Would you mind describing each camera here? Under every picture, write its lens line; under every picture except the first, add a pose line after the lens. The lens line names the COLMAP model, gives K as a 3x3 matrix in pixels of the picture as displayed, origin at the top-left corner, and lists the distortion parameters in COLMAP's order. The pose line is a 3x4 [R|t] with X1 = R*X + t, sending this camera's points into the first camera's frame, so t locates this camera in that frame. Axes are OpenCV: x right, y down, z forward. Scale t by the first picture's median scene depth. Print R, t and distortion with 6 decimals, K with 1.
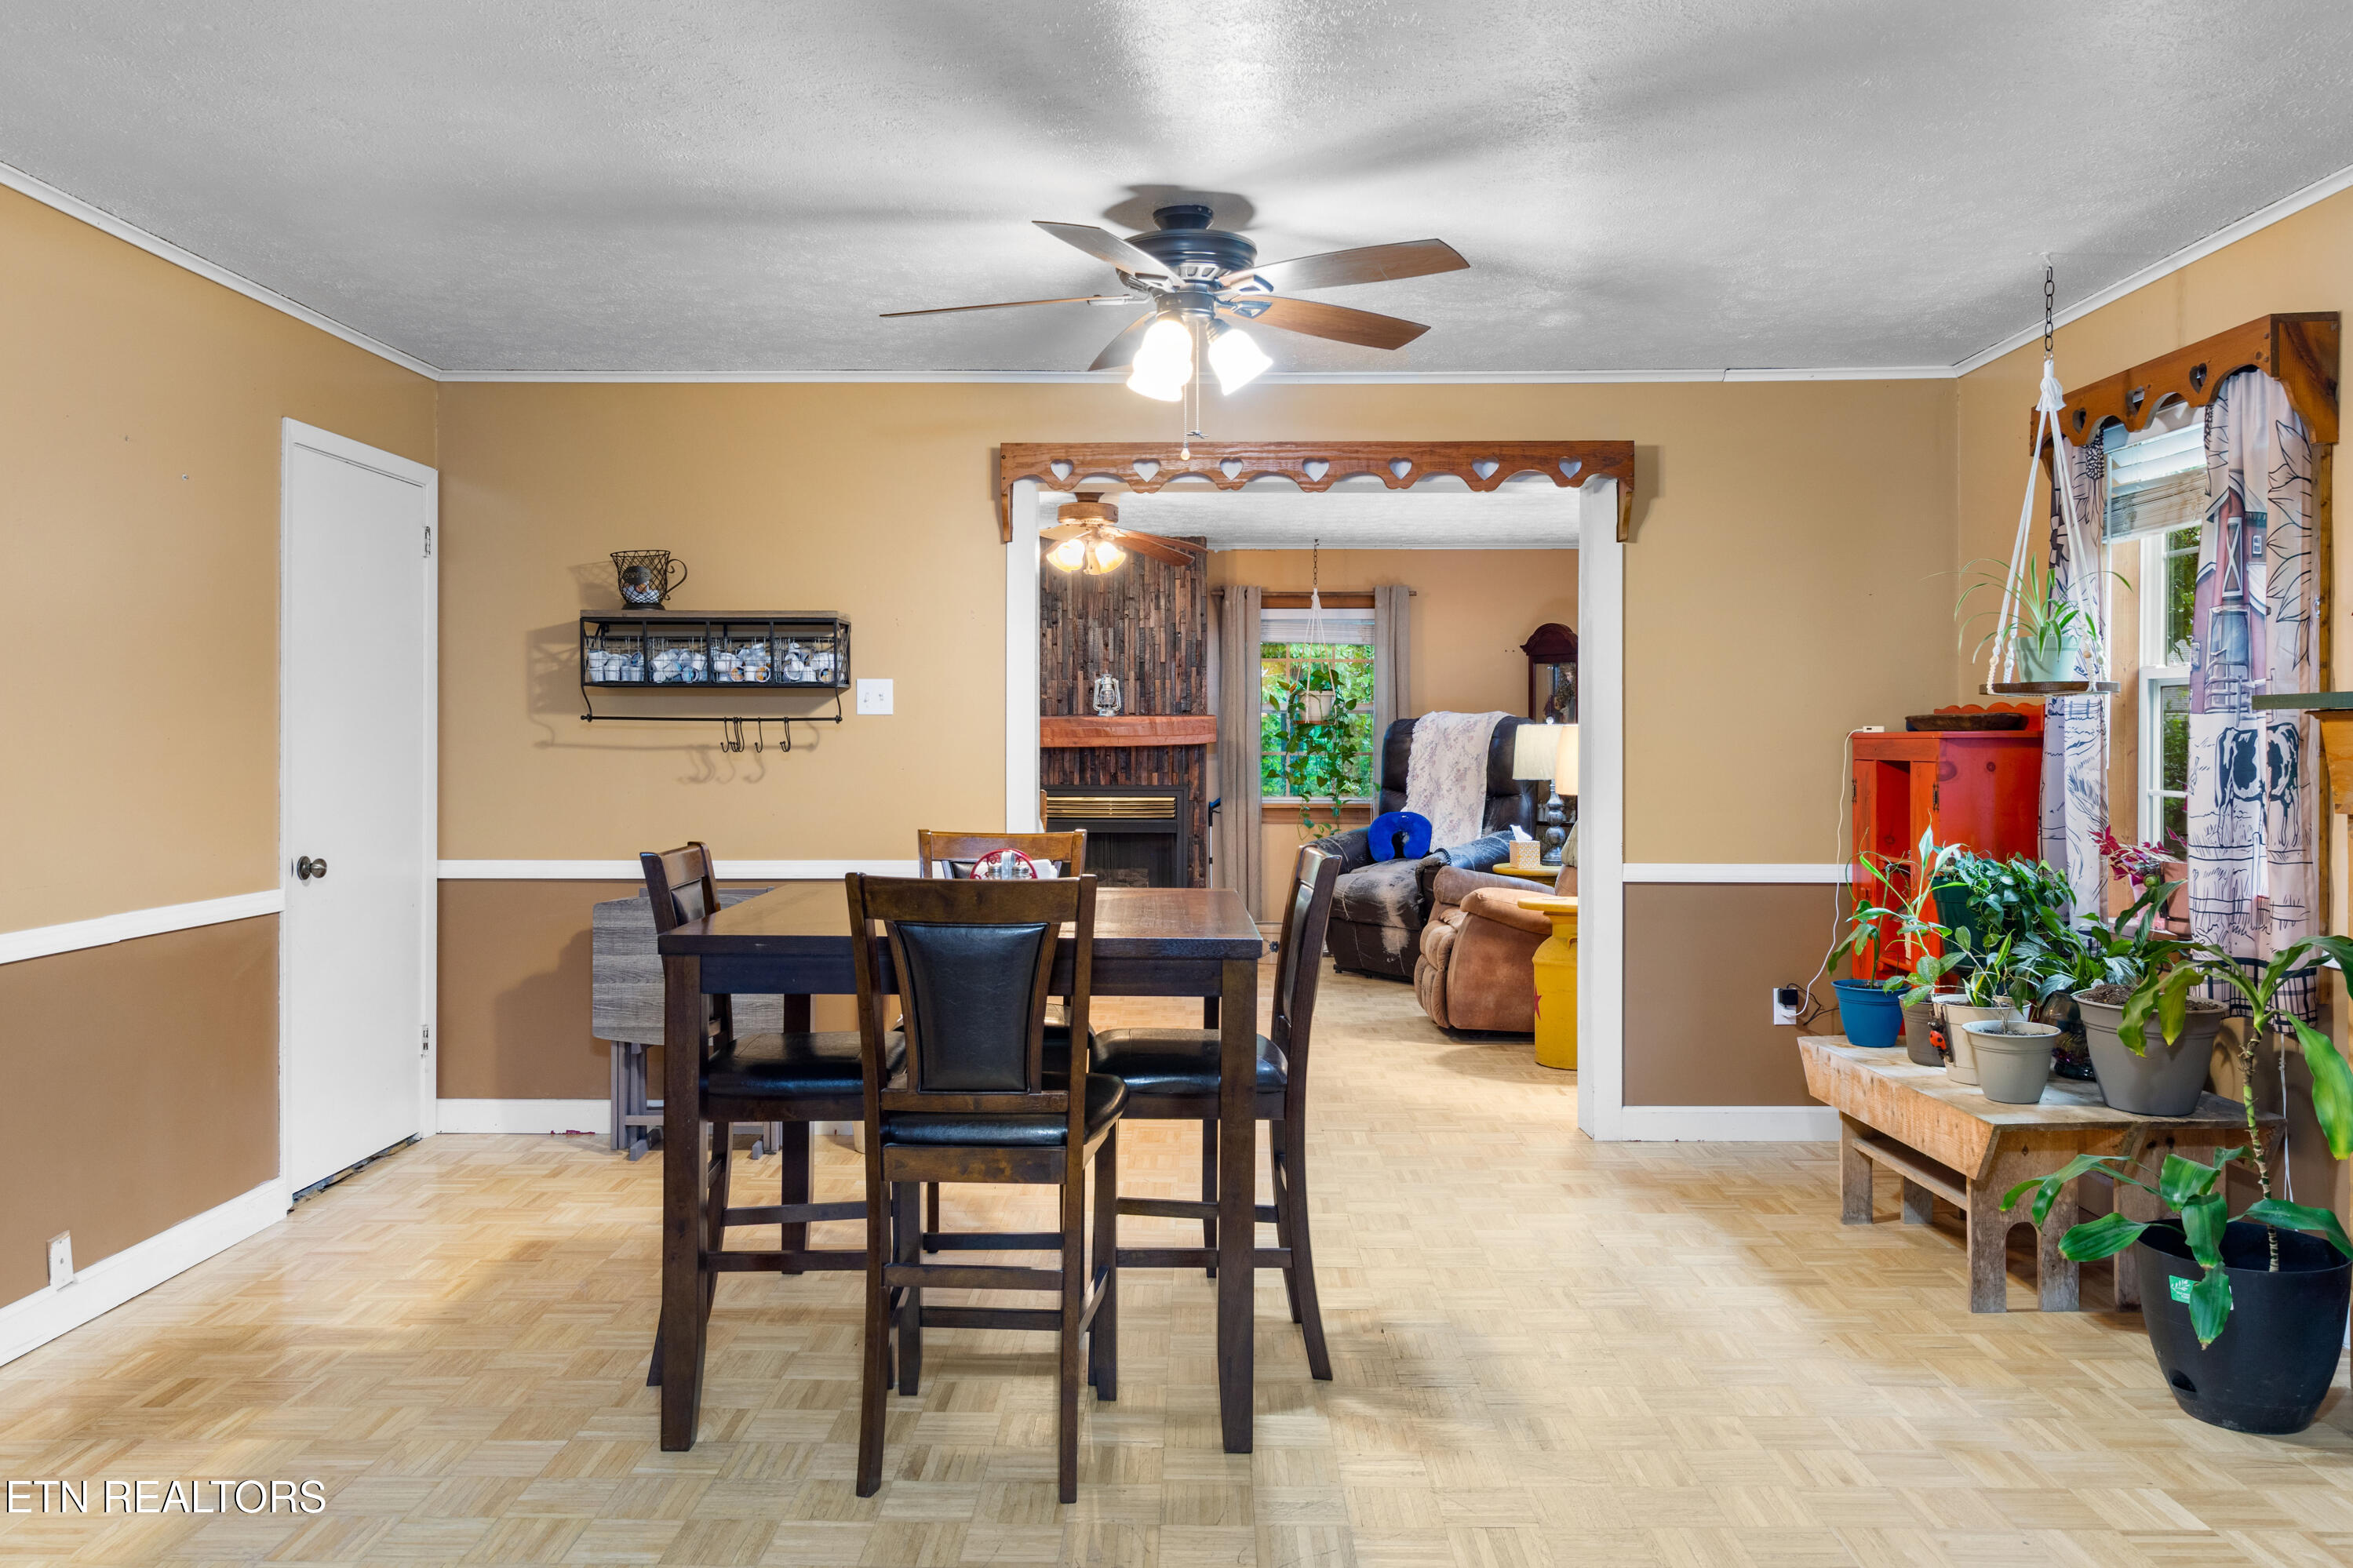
lens RADIAL K [[1693.5, 0, 1158.1], [0, 1693.5, 746.5], [0, 0, 1]] dist [-0.001677, -0.001977]
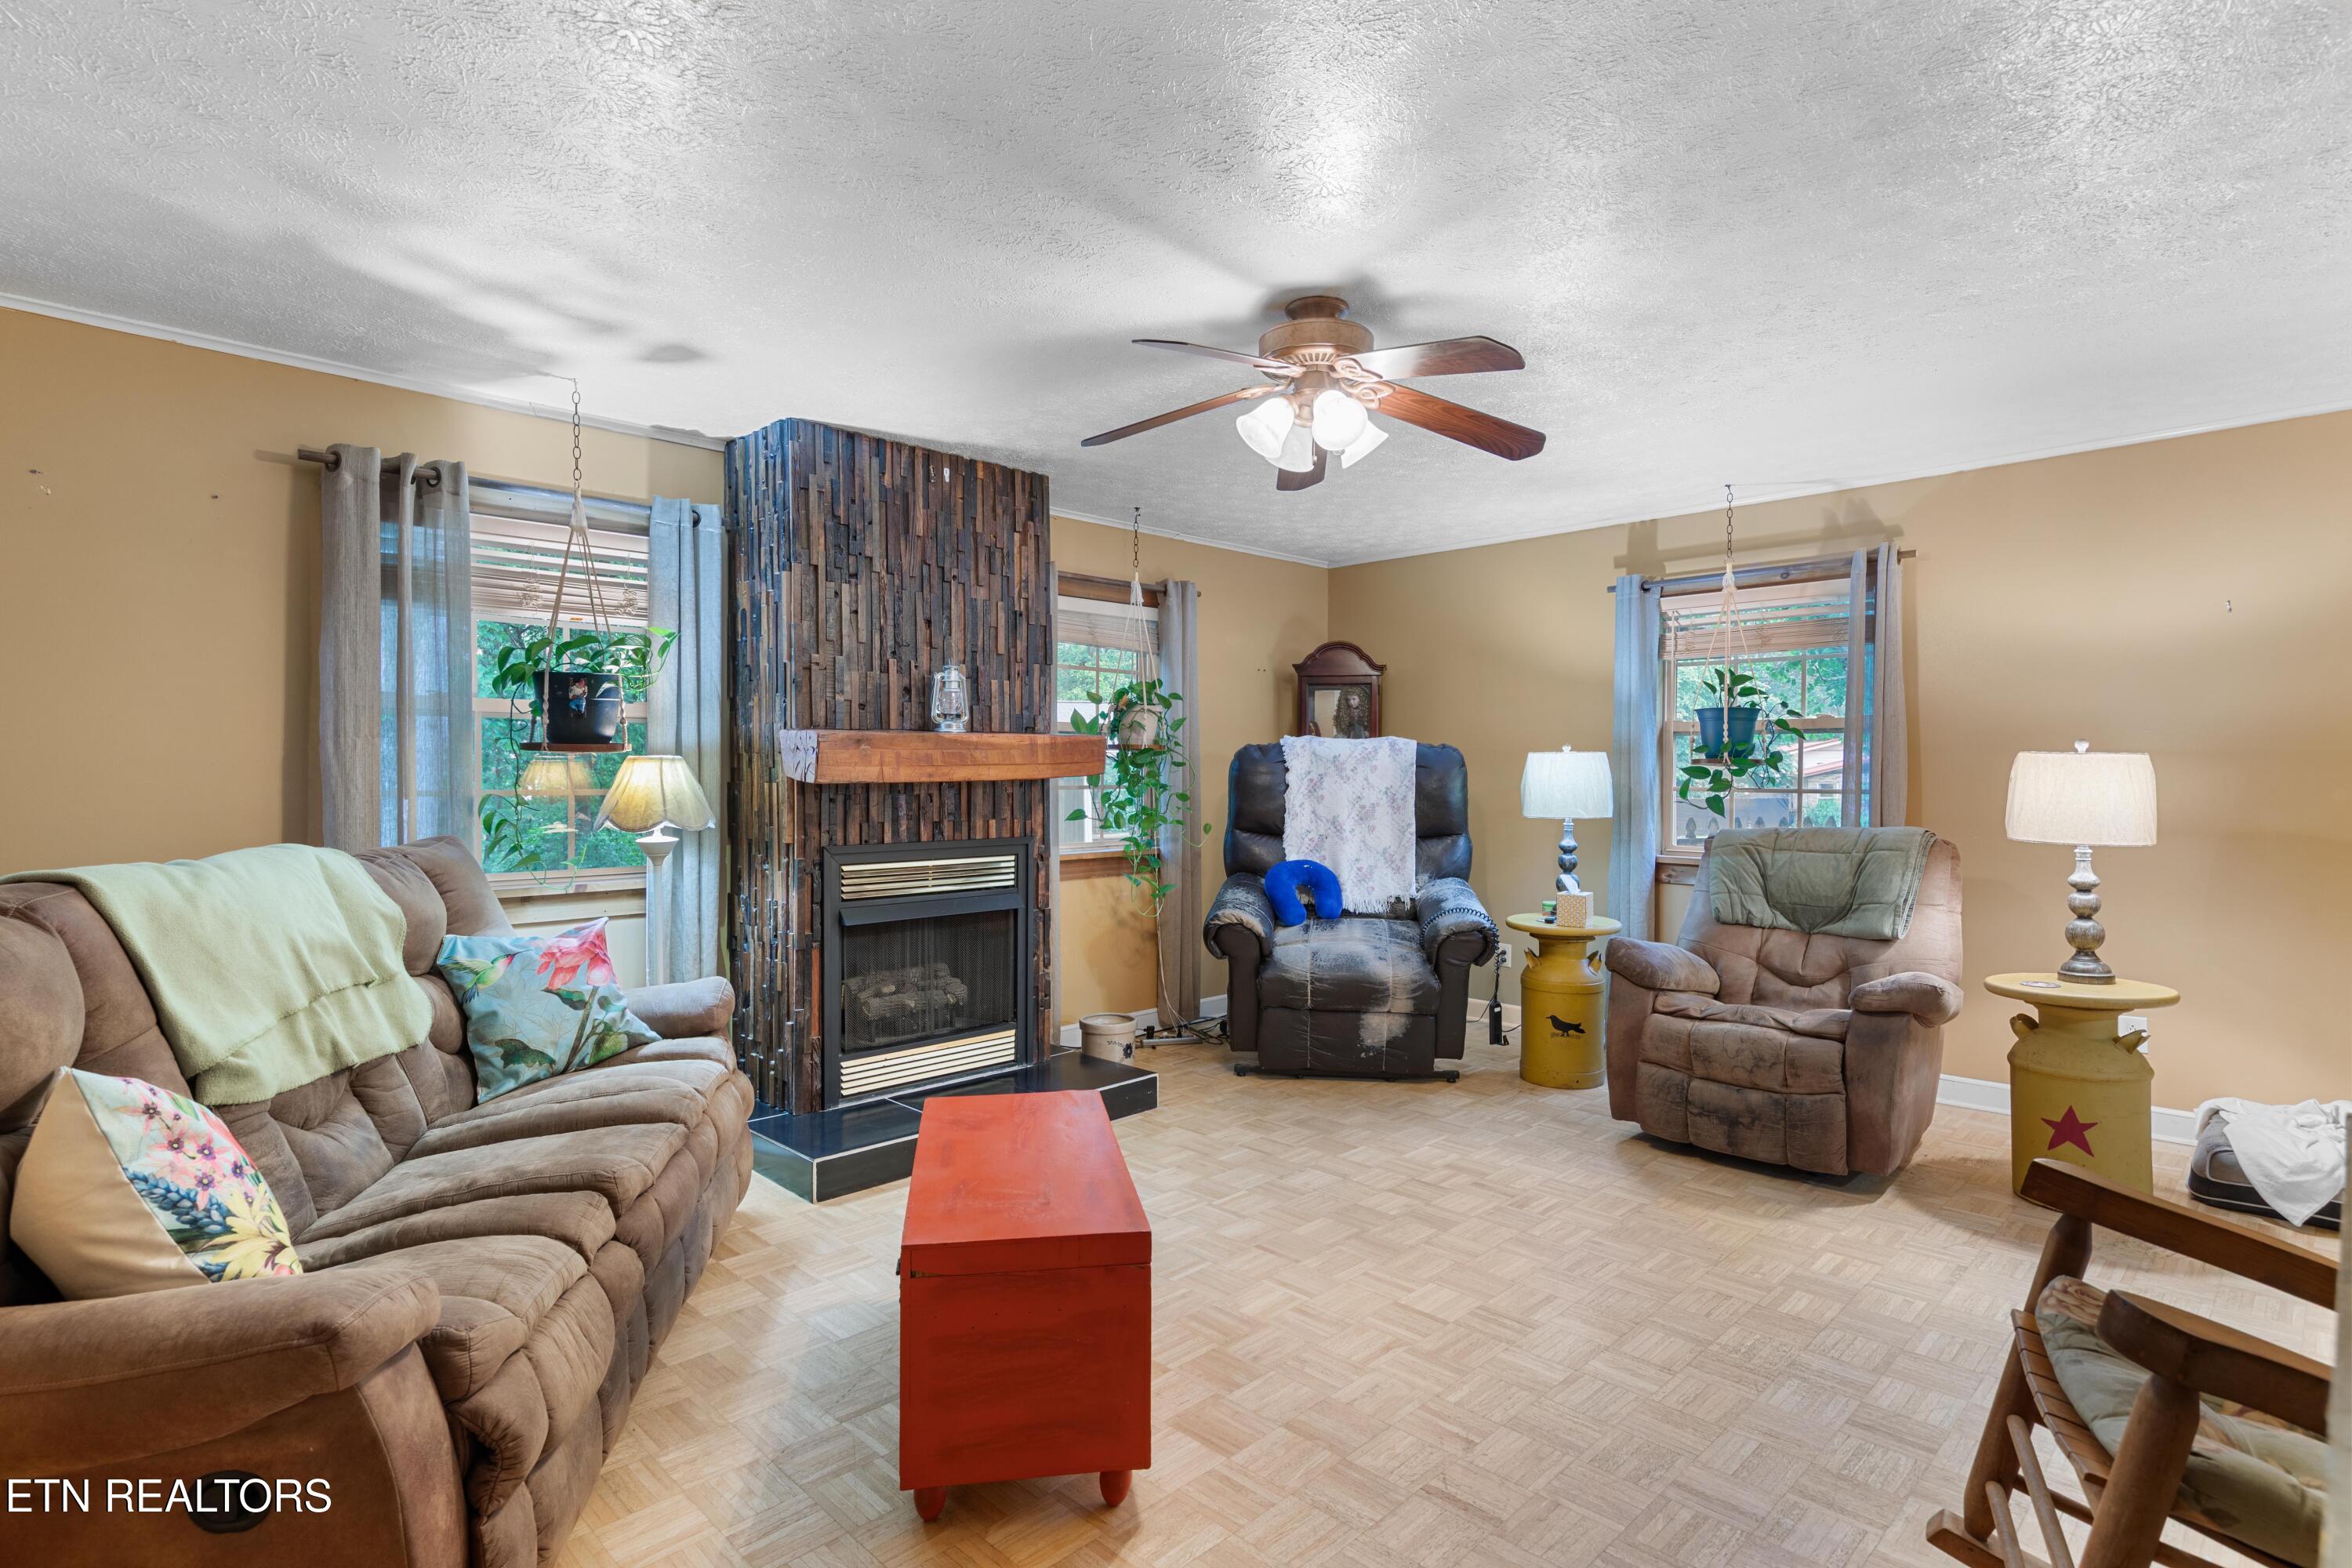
lens RADIAL K [[1189.7, 0, 1184.9], [0, 1189.7, 768.9], [0, 0, 1]] dist [0.012364, -0.005092]
pose [[0.685086, 0.000718, 0.728462, -0.535033], [-0.000387, 1.000000, -0.000622, -0.007479], [-0.728463, 0.000144, 0.685086, 1.150599]]
